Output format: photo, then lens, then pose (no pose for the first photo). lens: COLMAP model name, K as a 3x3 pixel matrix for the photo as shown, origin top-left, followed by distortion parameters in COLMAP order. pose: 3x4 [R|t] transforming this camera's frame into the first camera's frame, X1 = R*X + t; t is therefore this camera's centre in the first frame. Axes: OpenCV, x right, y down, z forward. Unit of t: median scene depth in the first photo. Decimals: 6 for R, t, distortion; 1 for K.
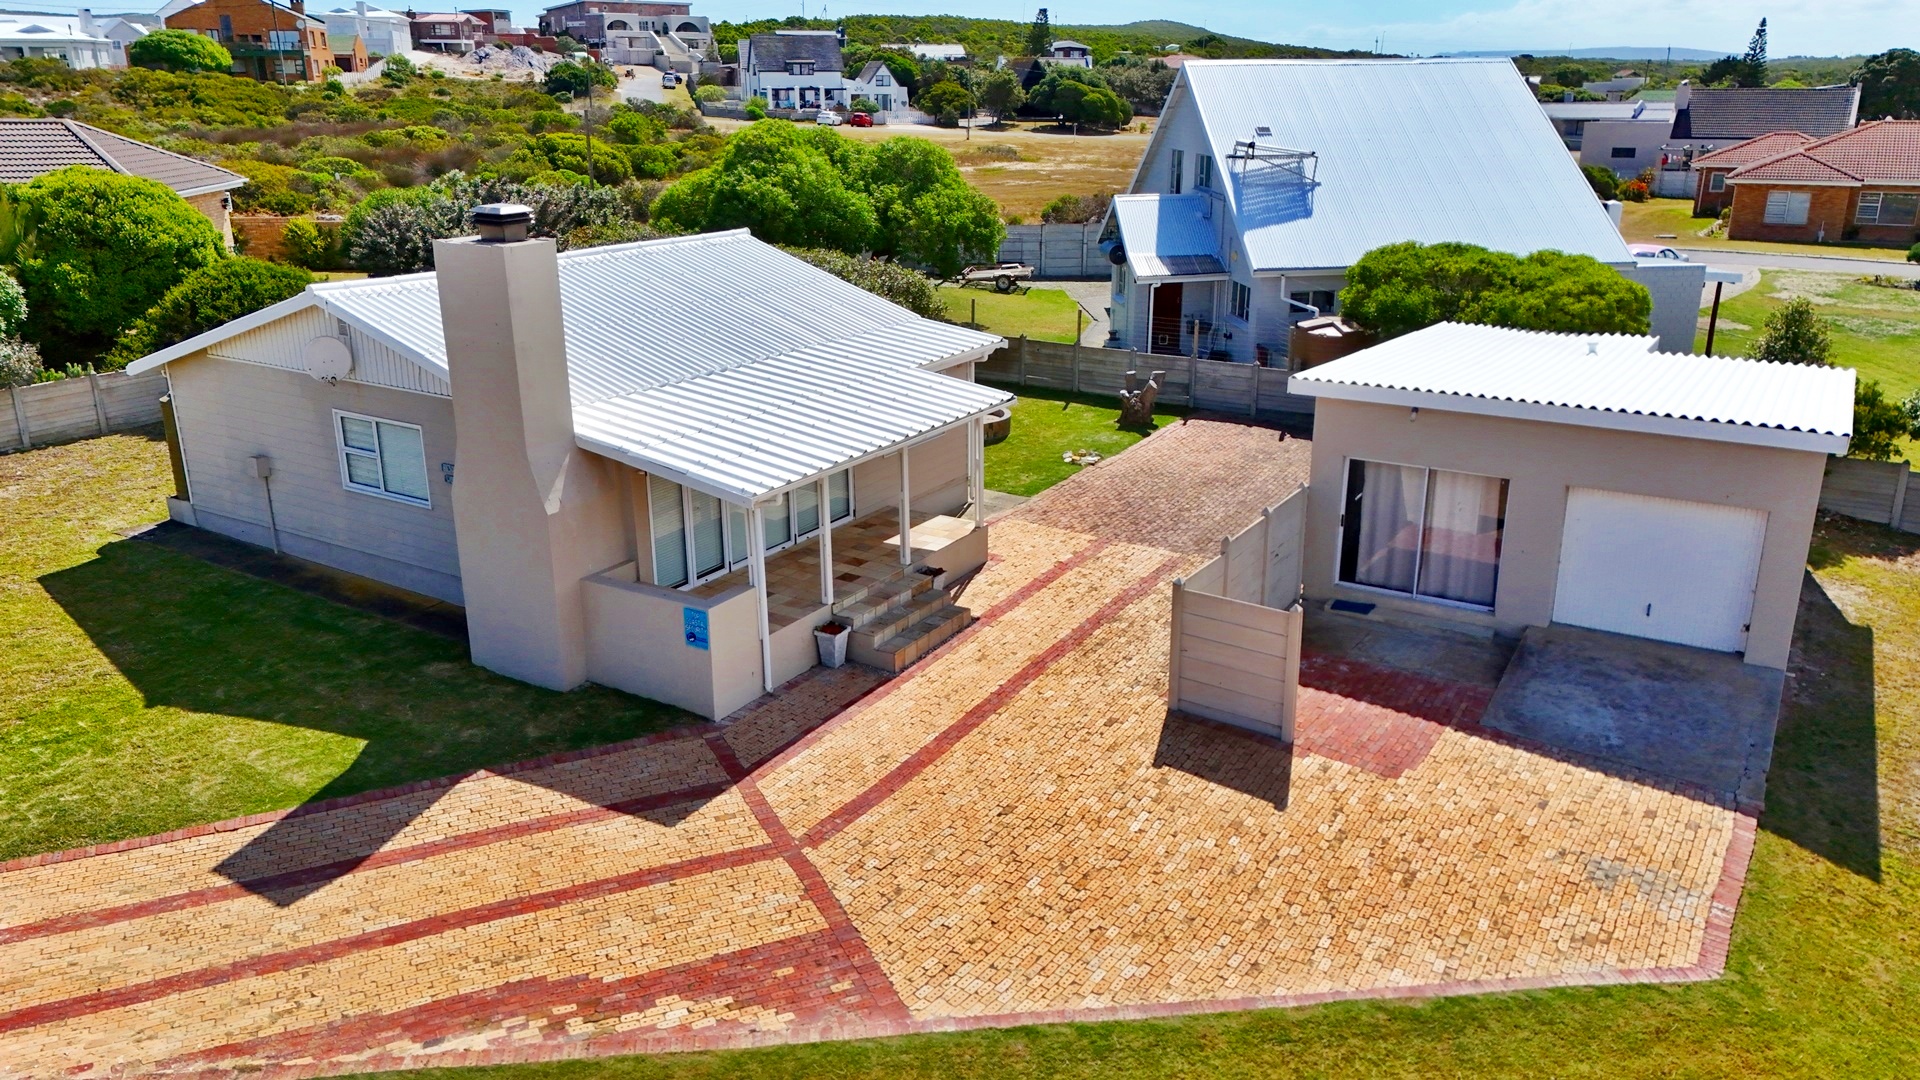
lens RADIAL K [[1403.1, 0, 957.2], [0, 1403.1, 506.9], [0, 0, 1]] dist [0.080794, -0.093086]
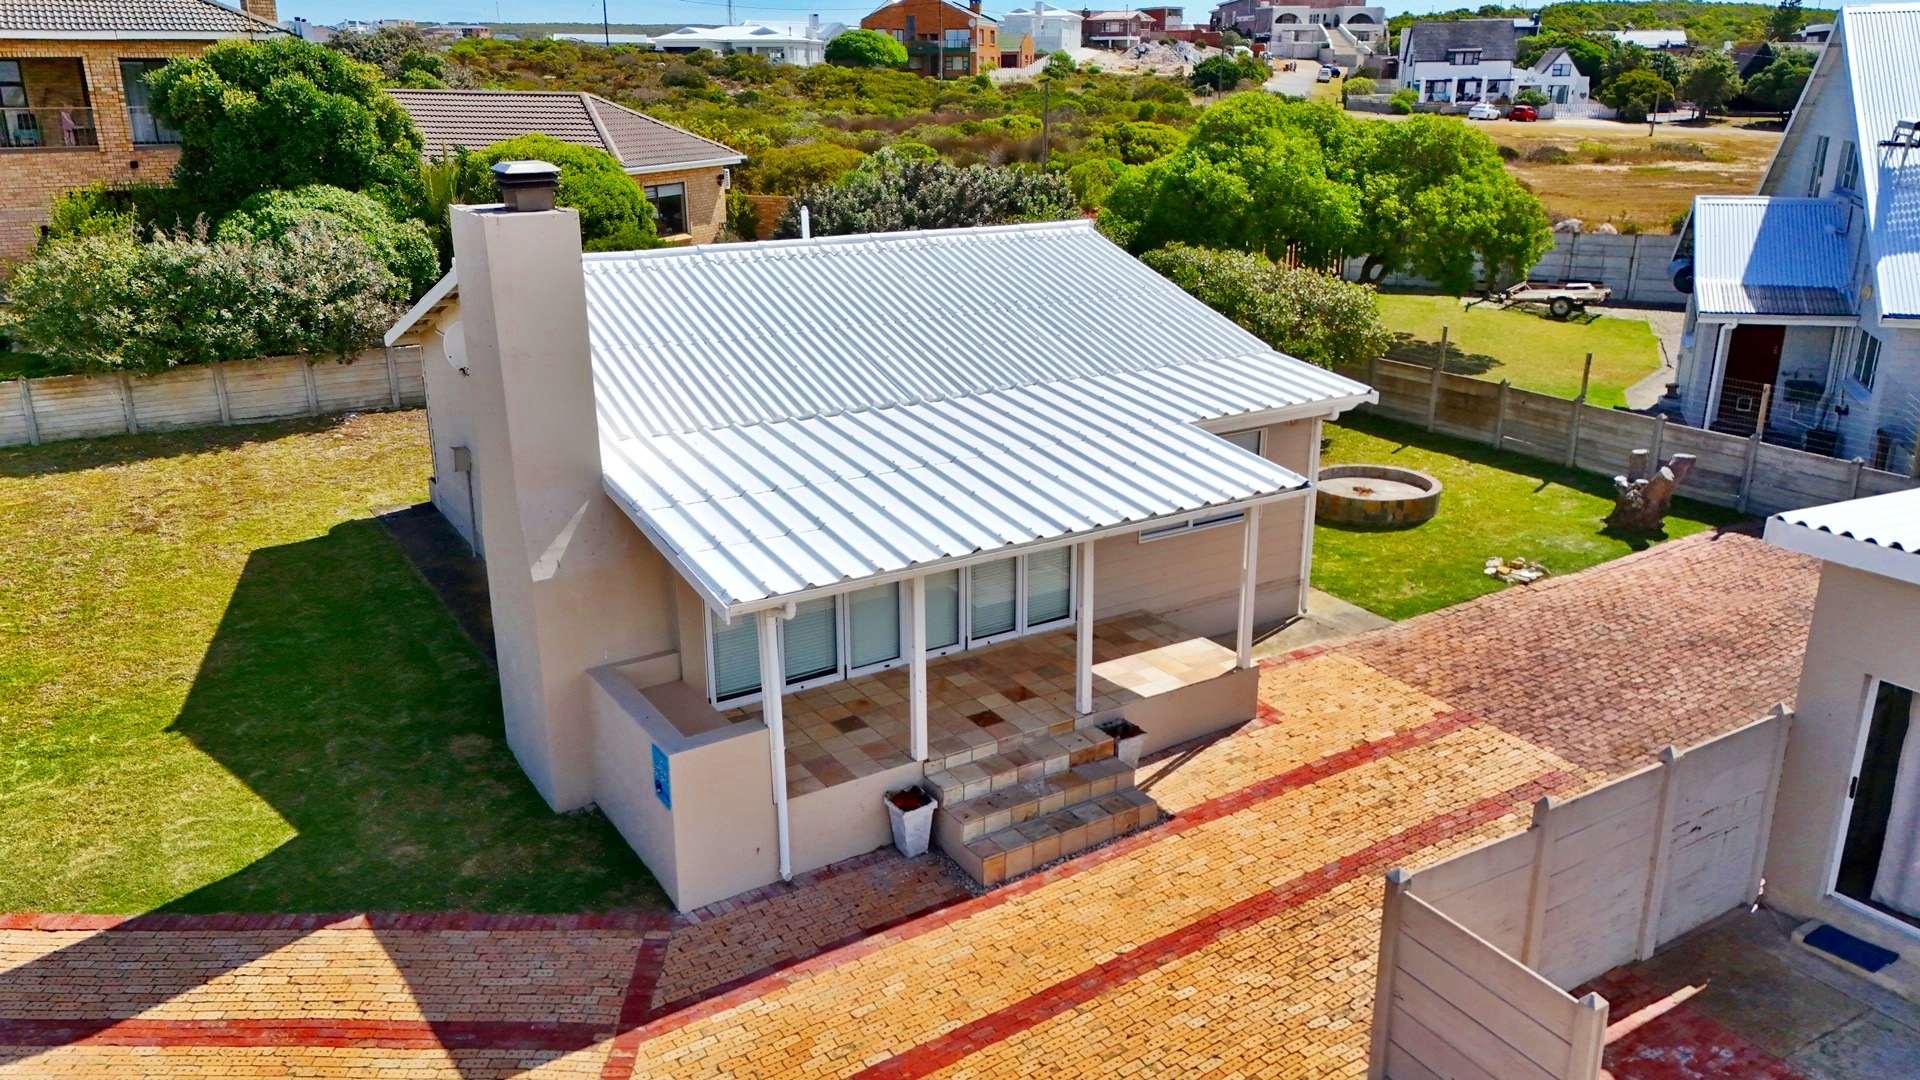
lens RADIAL K [[1403.1, 0, 957.2], [0, 1403.1, 506.9], [0, 0, 1]] dist [0.080794, -0.093086]
pose [[0.896339, 0.128855, -0.424232, 0.161051], [-0.128583, 0.991263, 0.029407, -0.061181], [0.424315, 0.028190, 0.905076, 0.308930]]
